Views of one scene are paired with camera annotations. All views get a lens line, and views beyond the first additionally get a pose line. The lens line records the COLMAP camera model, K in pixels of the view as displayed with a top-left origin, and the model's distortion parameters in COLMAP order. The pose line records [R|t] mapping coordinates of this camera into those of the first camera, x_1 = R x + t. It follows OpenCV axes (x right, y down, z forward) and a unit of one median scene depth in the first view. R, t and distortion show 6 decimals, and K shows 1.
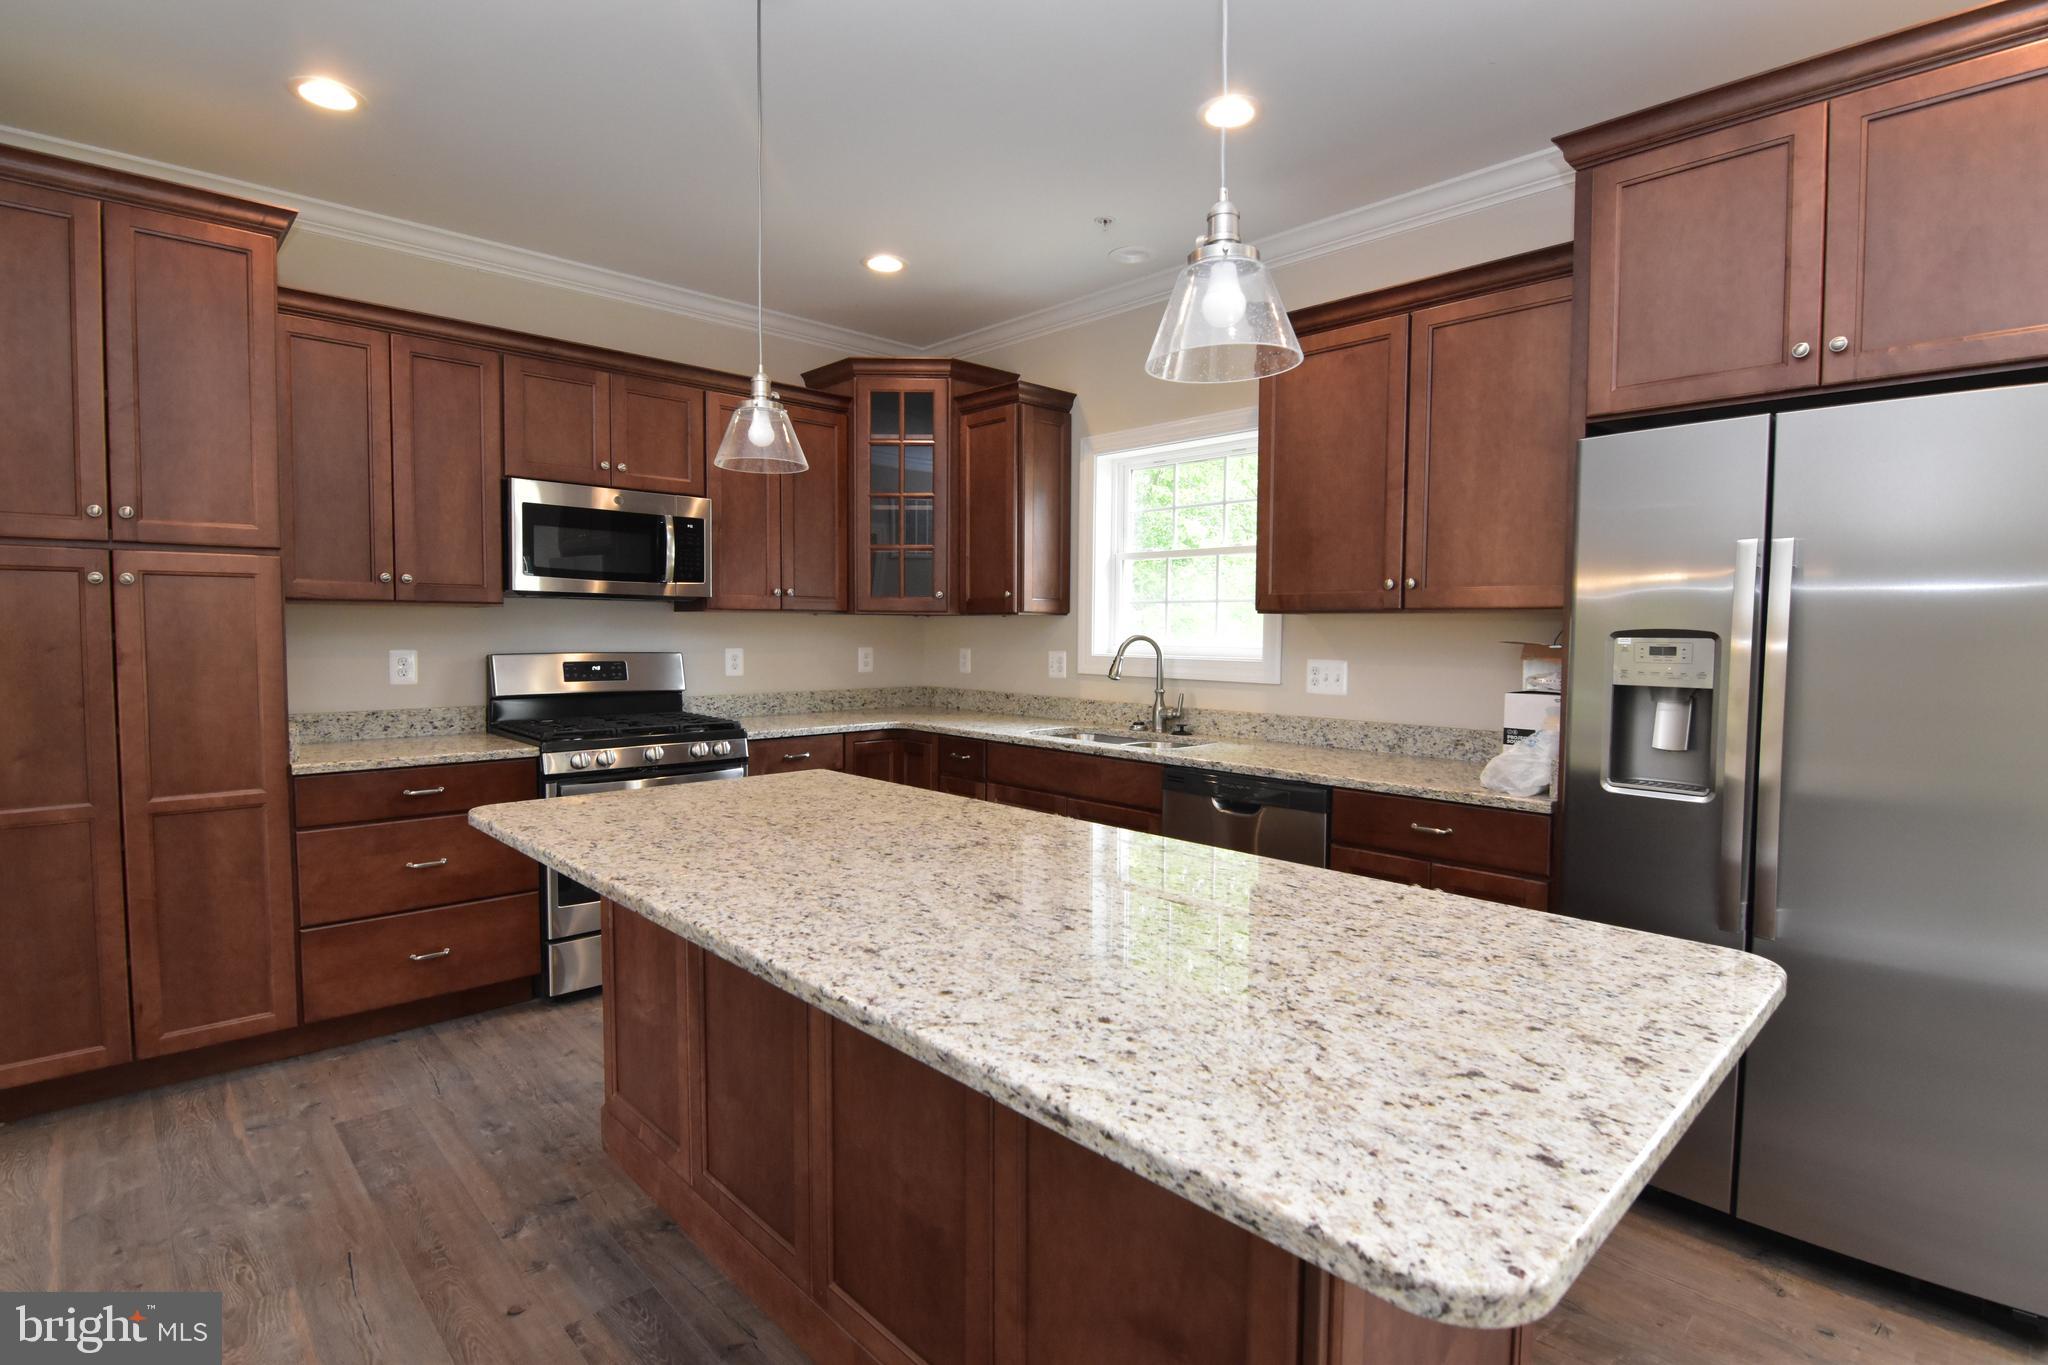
lens RADIAL K [[994.5, 0, 1017.8], [0, 994.5, 681.7], [0, 0, 1]] dist [-0.015034, -0.003290]
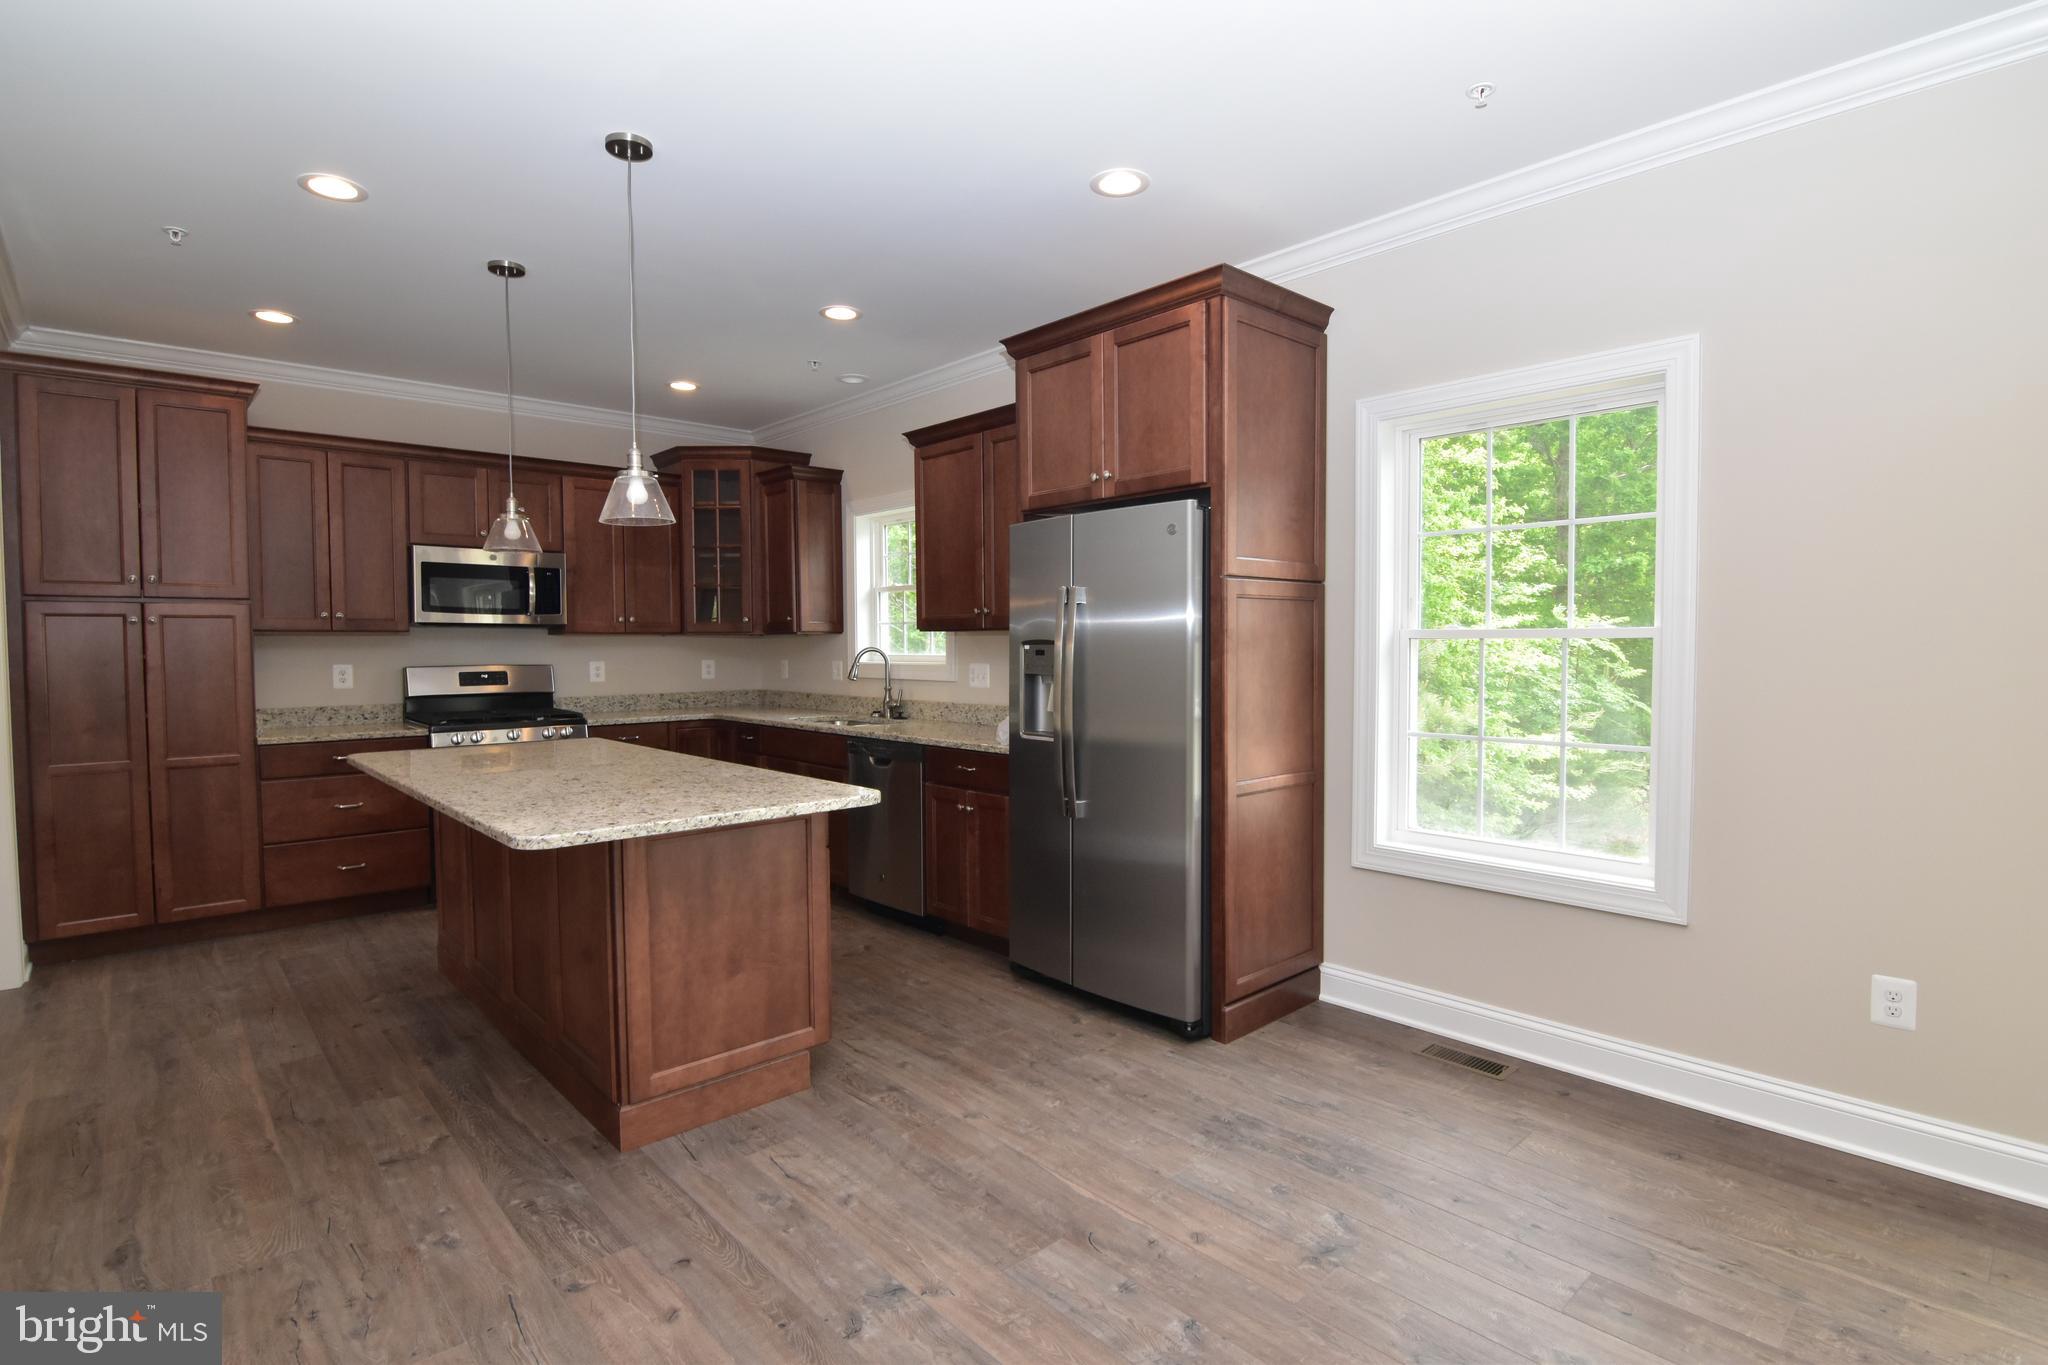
lens RADIAL K [[994.5, 0, 1020.9], [0, 994.5, 681.3], [0, 0, 1]] dist [-0.015034, -0.003290]
pose [[0.999741, -0.011820, -0.019431, 0.430491], [0.011508, 0.999805, -0.016072, 0.029484], [0.019617, 0.015845, 0.999682, -0.456744]]
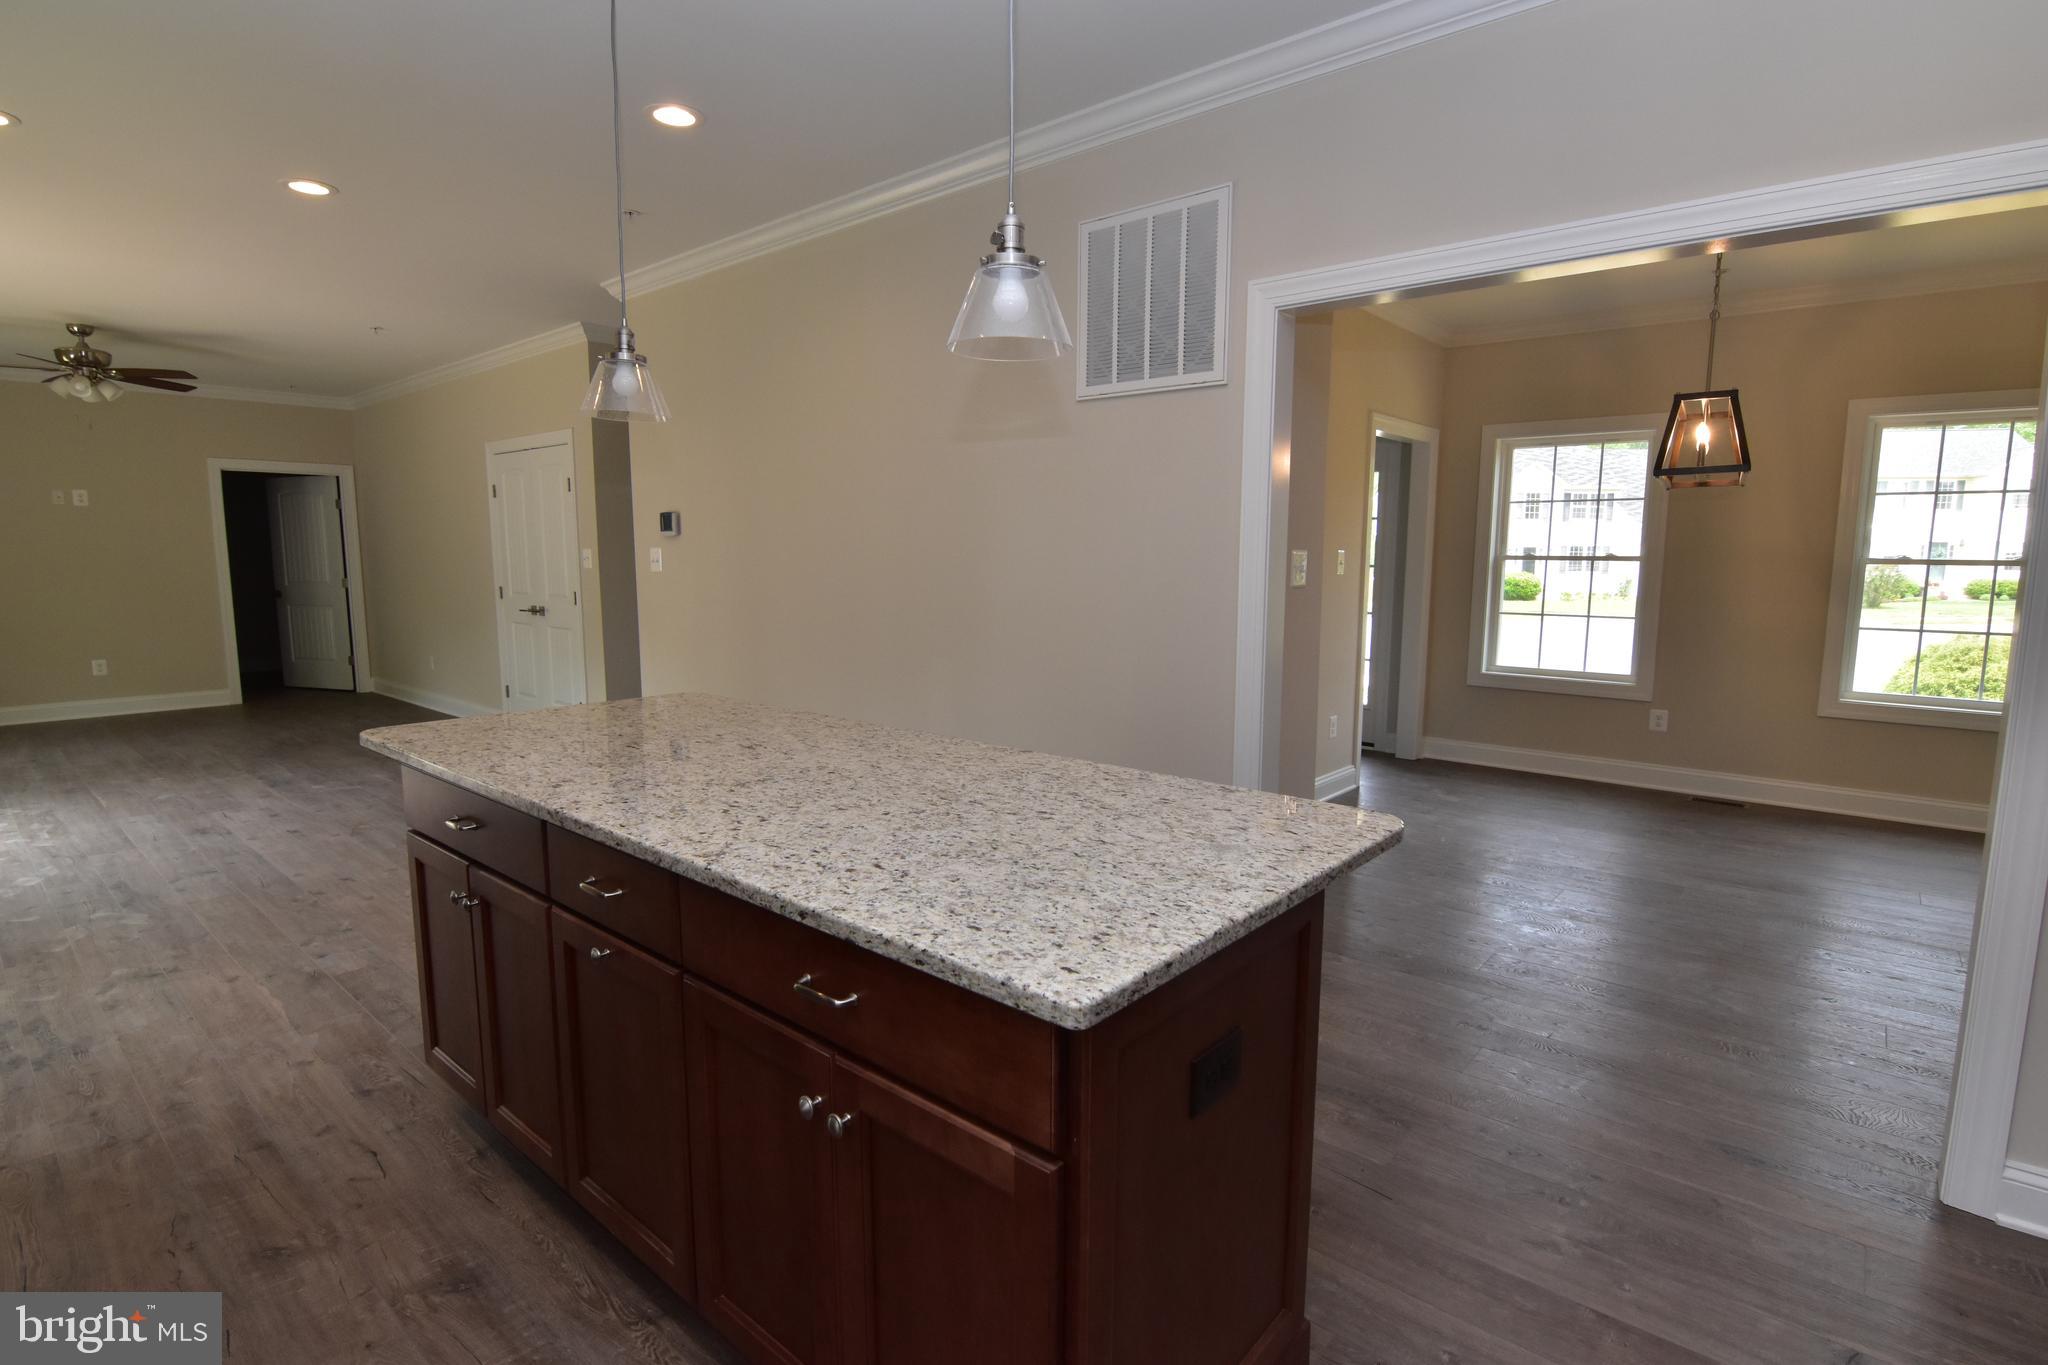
lens RADIAL K [[994.5, 0, 1023.2], [0, 994.5, 679.1], [0, 0, 1]] dist [-0.015034, -0.003290]
pose [[-0.994109, 0.003815, -0.108322, -0.162427], [-0.016287, 0.982776, 0.184083, -0.086103], [0.107158, 0.184763, -0.976924, 1.274707]]
